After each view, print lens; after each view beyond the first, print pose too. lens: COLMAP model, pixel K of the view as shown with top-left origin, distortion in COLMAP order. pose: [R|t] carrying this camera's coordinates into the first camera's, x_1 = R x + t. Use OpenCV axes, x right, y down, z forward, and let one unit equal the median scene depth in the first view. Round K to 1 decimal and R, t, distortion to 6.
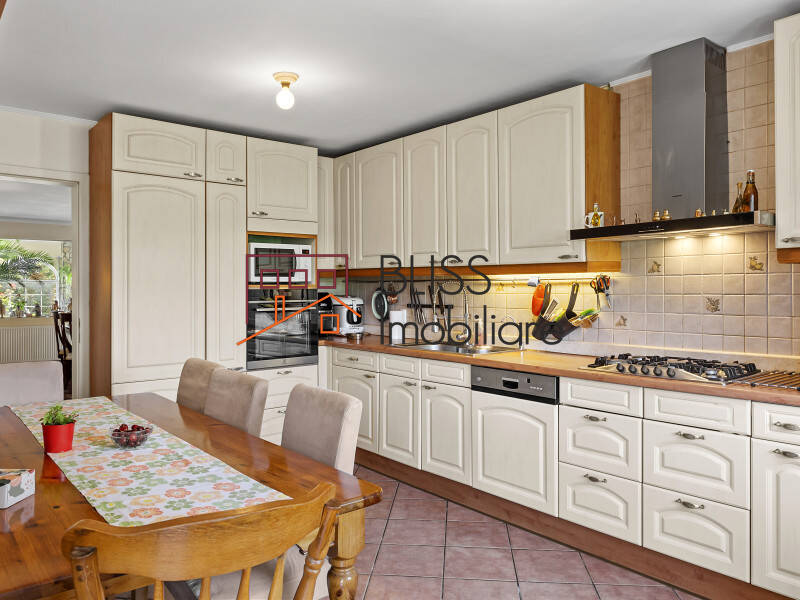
lens RADIAL K [[620.7, 0, 399.3], [0, 620.7, 296.9], [0, 0, 1]] dist [0.088249, 0.003908]
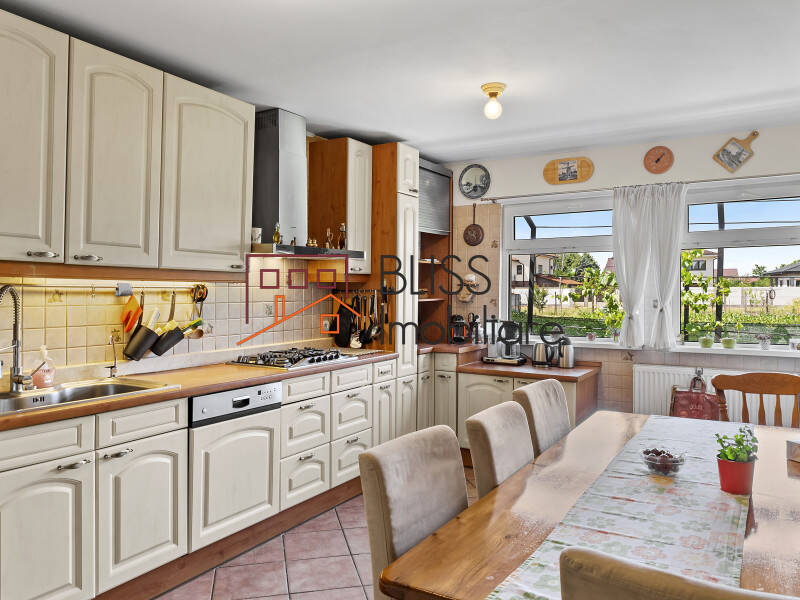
lens RADIAL K [[620.7, 0, 399.5], [0, 620.7, 296.5], [0, 0, 1]] dist [0.088249, 0.003908]
pose [[-0.330762, -0.009816, 0.943663, -0.728677], [0.006717, 0.999896, 0.012756, -0.025936], [-0.943690, 0.010557, -0.330661, 1.029035]]
